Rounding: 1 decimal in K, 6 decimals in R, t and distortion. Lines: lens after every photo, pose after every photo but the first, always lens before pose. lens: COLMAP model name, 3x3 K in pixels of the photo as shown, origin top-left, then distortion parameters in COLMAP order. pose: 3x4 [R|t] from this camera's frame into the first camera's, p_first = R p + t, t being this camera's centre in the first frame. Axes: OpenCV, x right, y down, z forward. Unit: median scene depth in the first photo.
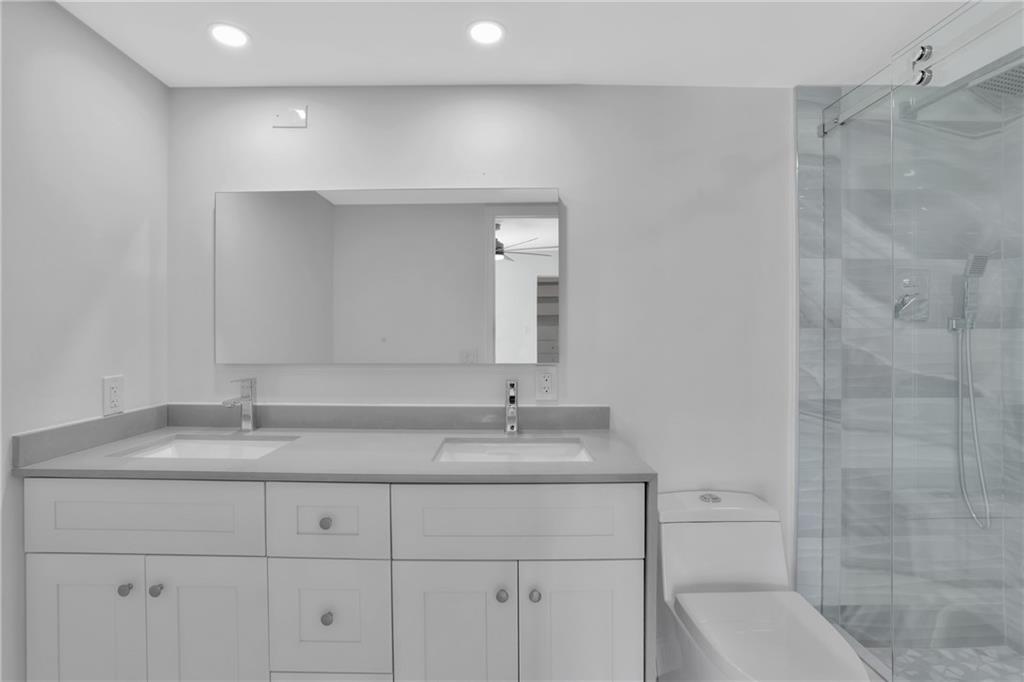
lens RADIAL K [[515.3, 0, 510.4], [0, 515.3, 340.3], [0, 0, 1]] dist [-0.003730, -0.000120]
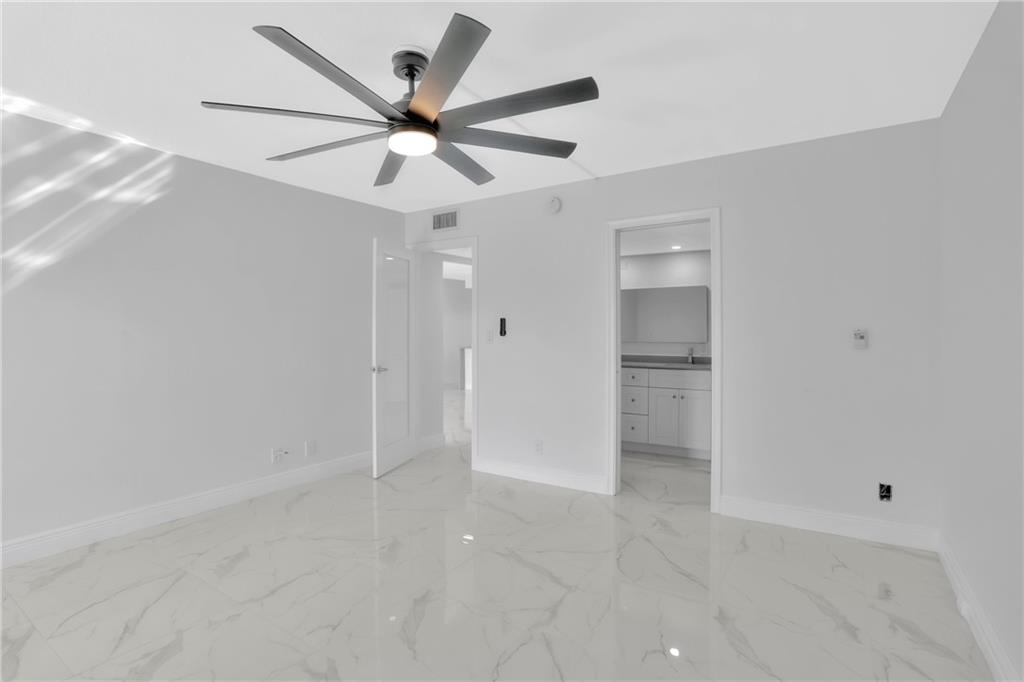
lens RADIAL K [[515.3, 0, 511.5], [0, 515.3, 338.6], [0, 0, 1]] dist [-0.003730, -0.000120]
pose [[0.832362, 0.003389, -0.554222, 1.178172], [-0.004796, 0.999988, -0.001088, 0.042016], [0.554212, 0.003563, 0.832368, -3.144058]]
